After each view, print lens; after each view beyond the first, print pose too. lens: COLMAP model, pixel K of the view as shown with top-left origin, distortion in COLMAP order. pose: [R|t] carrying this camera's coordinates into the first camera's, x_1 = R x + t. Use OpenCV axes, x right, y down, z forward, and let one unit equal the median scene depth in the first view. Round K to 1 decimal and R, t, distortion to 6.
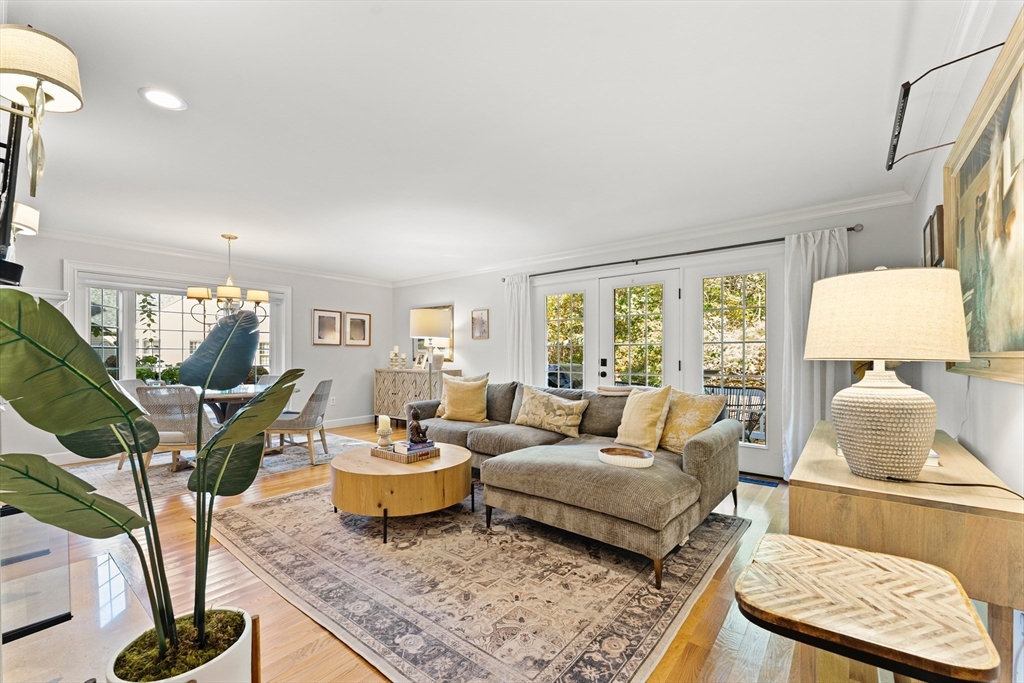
lens RADIAL K [[422.5, 0, 505.3], [0, 422.5, 355.9], [0, 0, 1]] dist [0.000342, -0.000357]
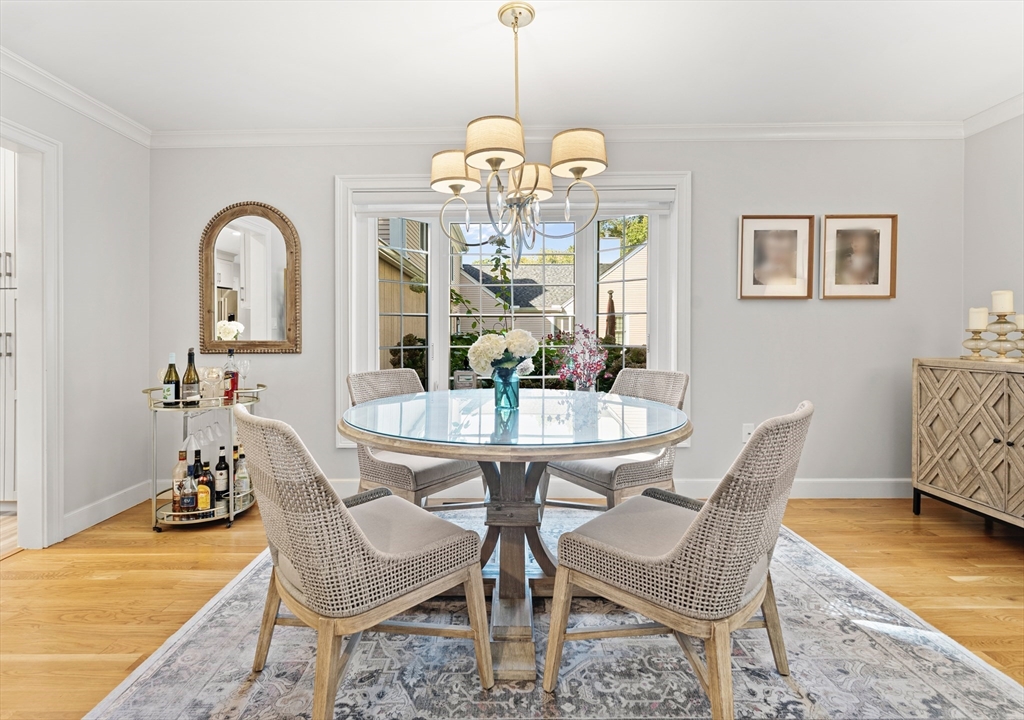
lens RADIAL K [[481.3, 0, 511.4], [0, 481.3, 341.6], [0, 0, 1]] dist [0.017883, -0.000339]
pose [[0.630967, 0.004592, -0.775796, -0.285655], [0.005106, 0.999936, 0.010072, 0.013424], [0.775793, -0.010316, 0.630904, 0.659250]]
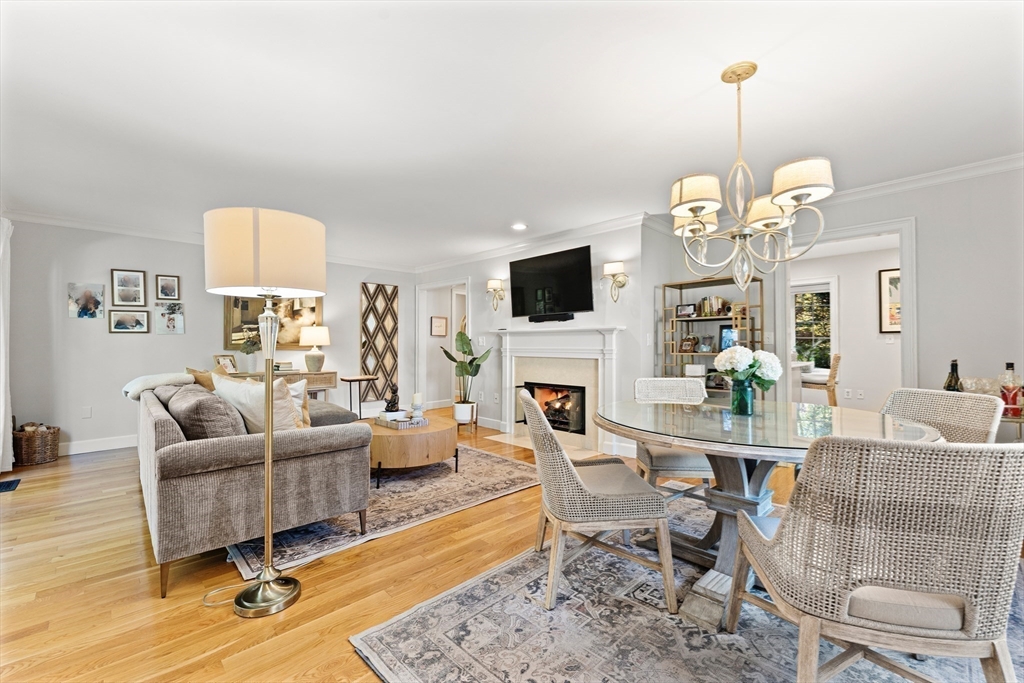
lens RADIAL K [[421.8, 0, 508.2], [0, 421.8, 341.9], [0, 0, 1]] dist [-0.000944, -0.000136]
pose [[-0.992952, 0.002114, 0.118497, -0.420223], [0.000388, 0.999893, -0.014590, 0.008769], [-0.118515, -0.014441, -0.992847, 1.327707]]
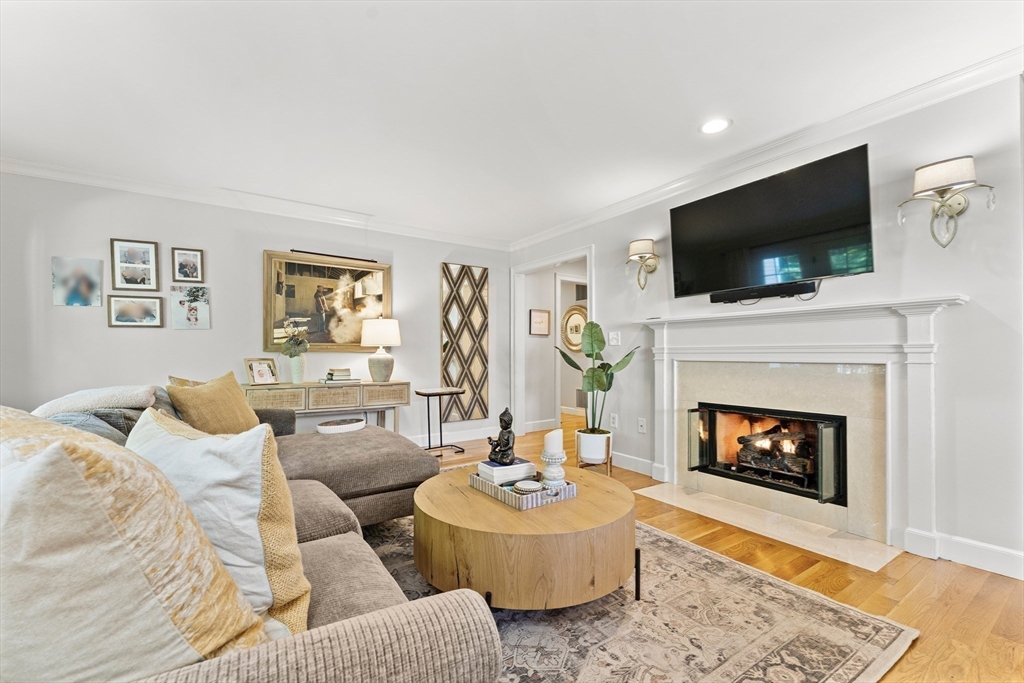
lens RADIAL K [[422.5, 0, 505.3], [0, 422.5, 355.9], [0, 0, 1]] dist [0.000342, -0.000357]
pose [[-0.955293, 0.002419, 0.295650, -0.242672], [0.001958, 0.999996, -0.001857, 0.023224], [-0.295654, -0.001195, -0.955294, 0.974490]]
